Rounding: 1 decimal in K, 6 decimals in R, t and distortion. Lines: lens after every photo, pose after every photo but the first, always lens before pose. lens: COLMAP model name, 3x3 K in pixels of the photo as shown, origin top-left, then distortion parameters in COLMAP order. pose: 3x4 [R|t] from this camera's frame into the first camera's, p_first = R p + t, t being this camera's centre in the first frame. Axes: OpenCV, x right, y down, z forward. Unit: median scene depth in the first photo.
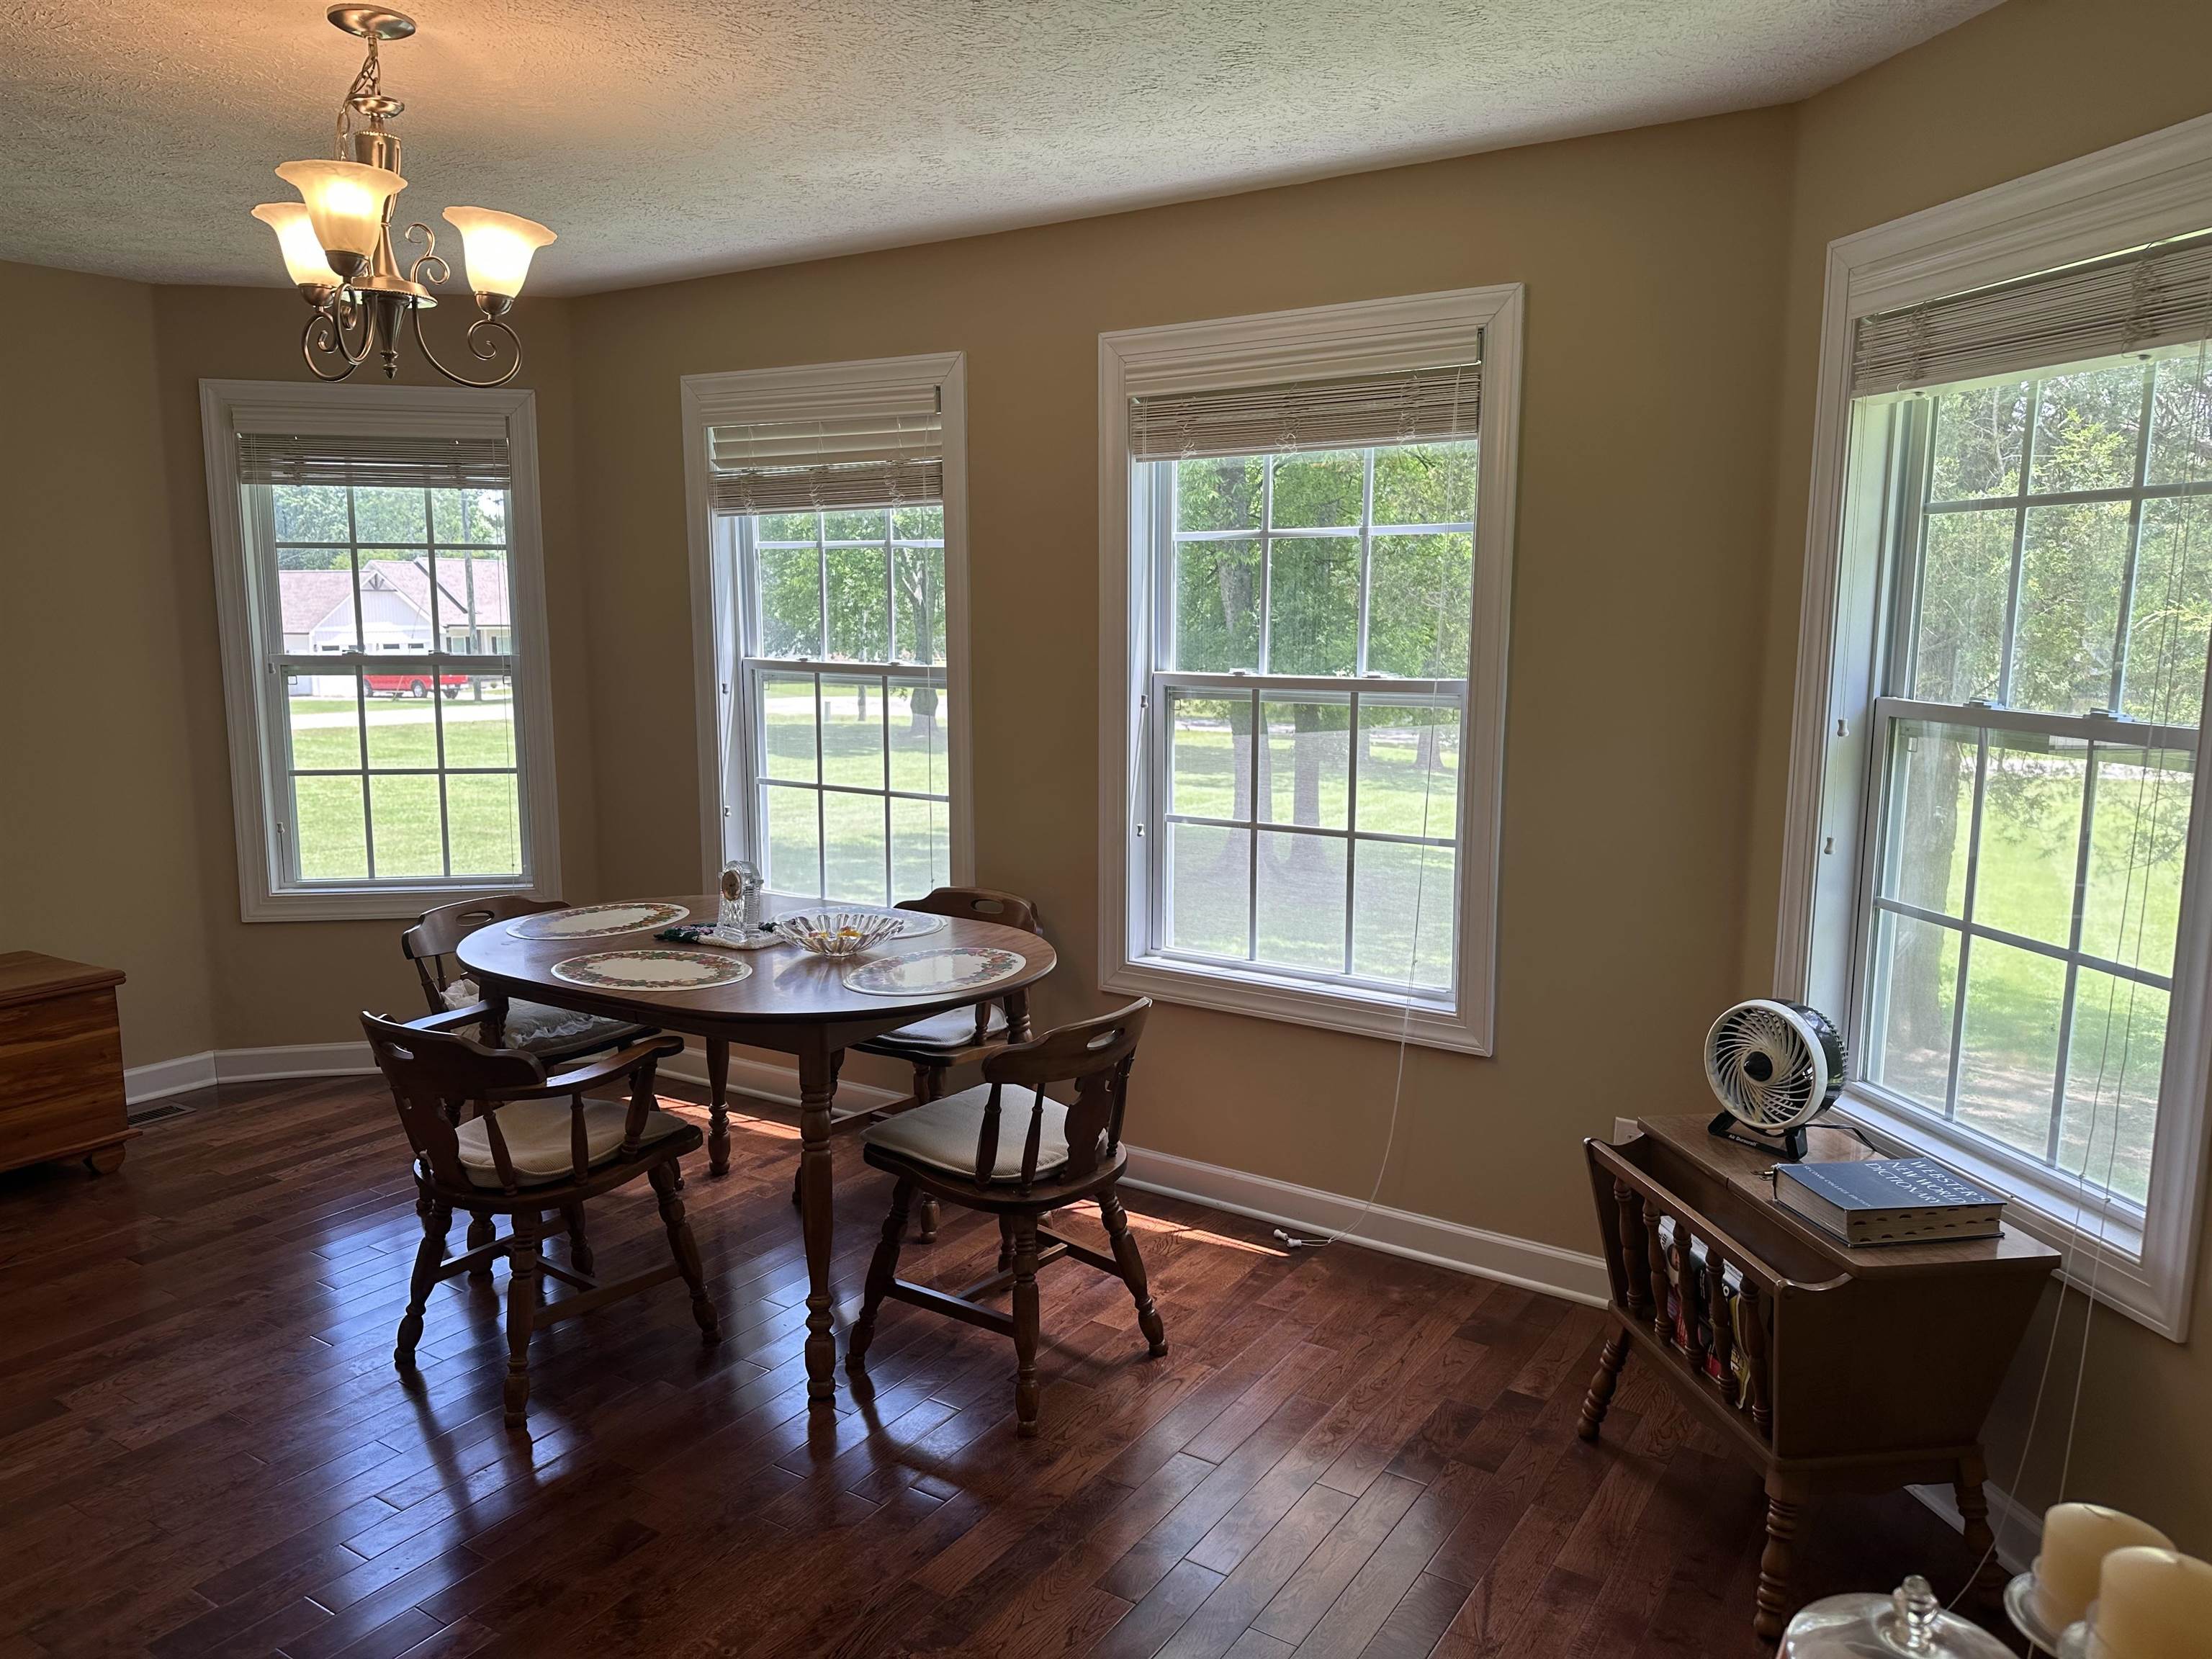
lens RADIAL K [[1545.4, 0, 1099.7], [0, 1545.4, 839.7], [0, 0, 1]] dist [0.136340, -0.195922]
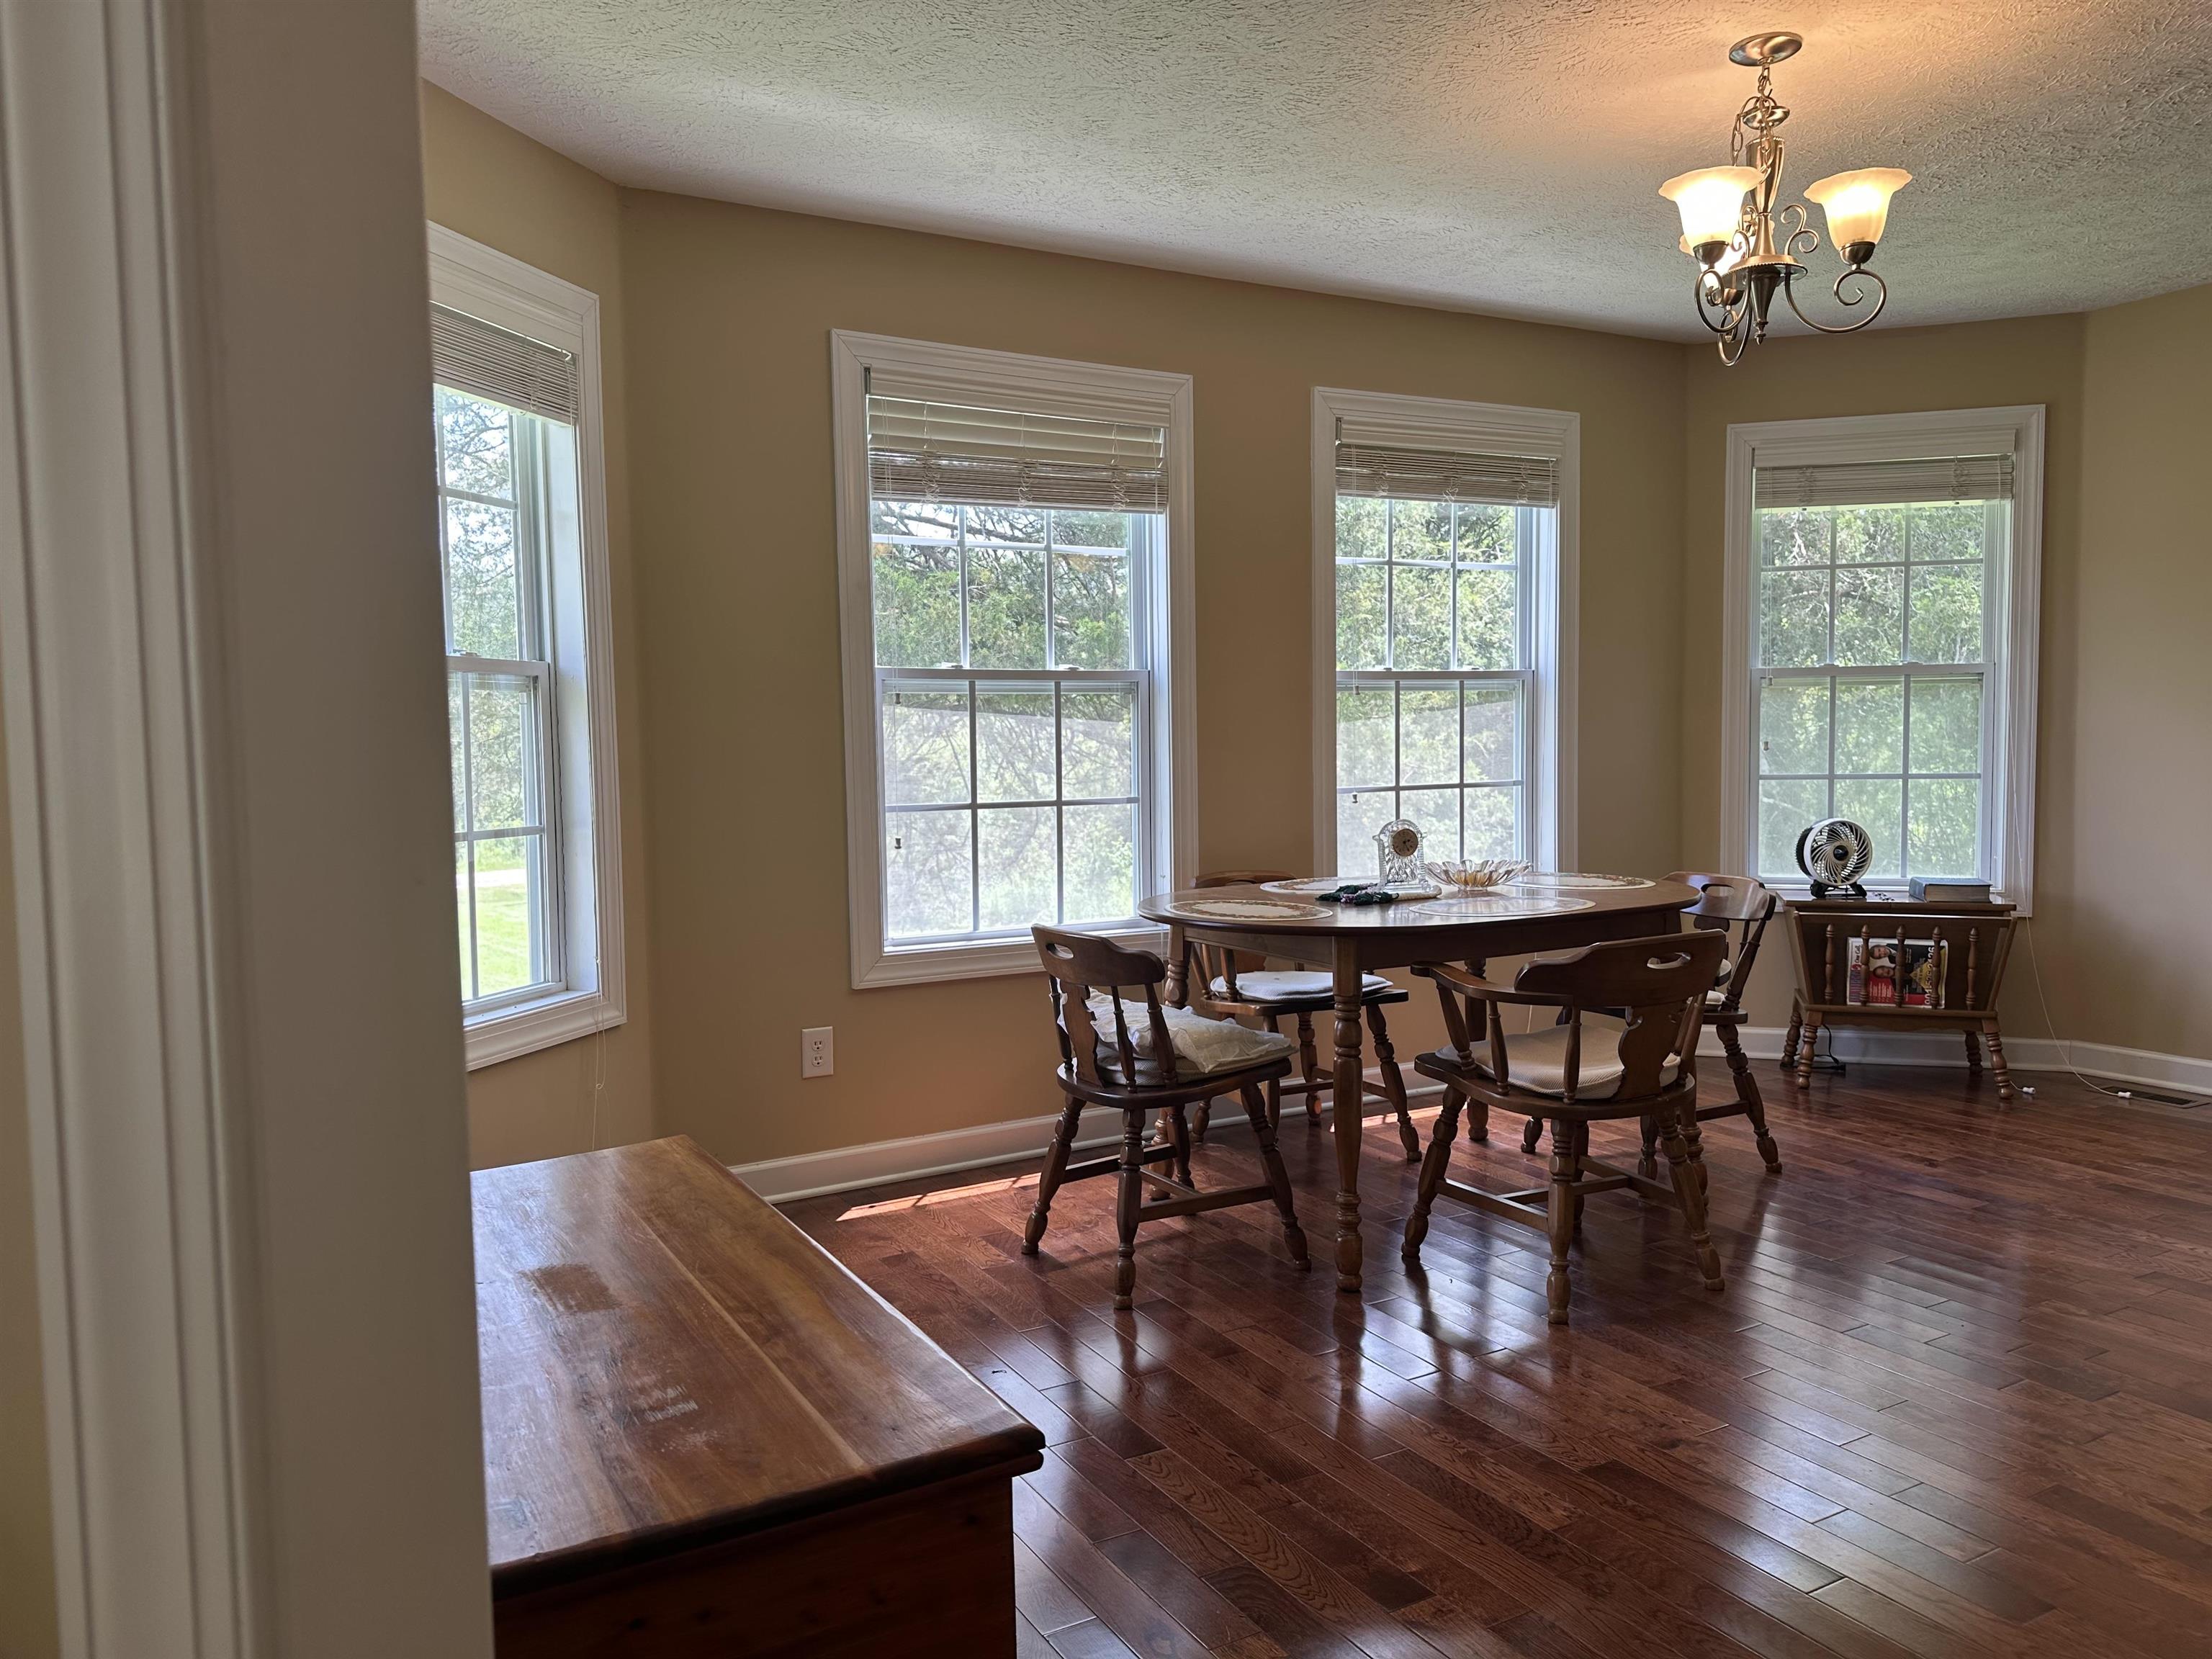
lens RADIAL K [[1545.4, 0, 1099.7], [0, 1545.4, 839.7], [0, 0, 1]] dist [0.136340, -0.195922]
pose [[0.434261, -0.078471, 0.897363, -1.175095], [0.158171, 0.987363, 0.009798, -0.019787], [-0.886792, 0.137682, 0.441185, 0.670455]]
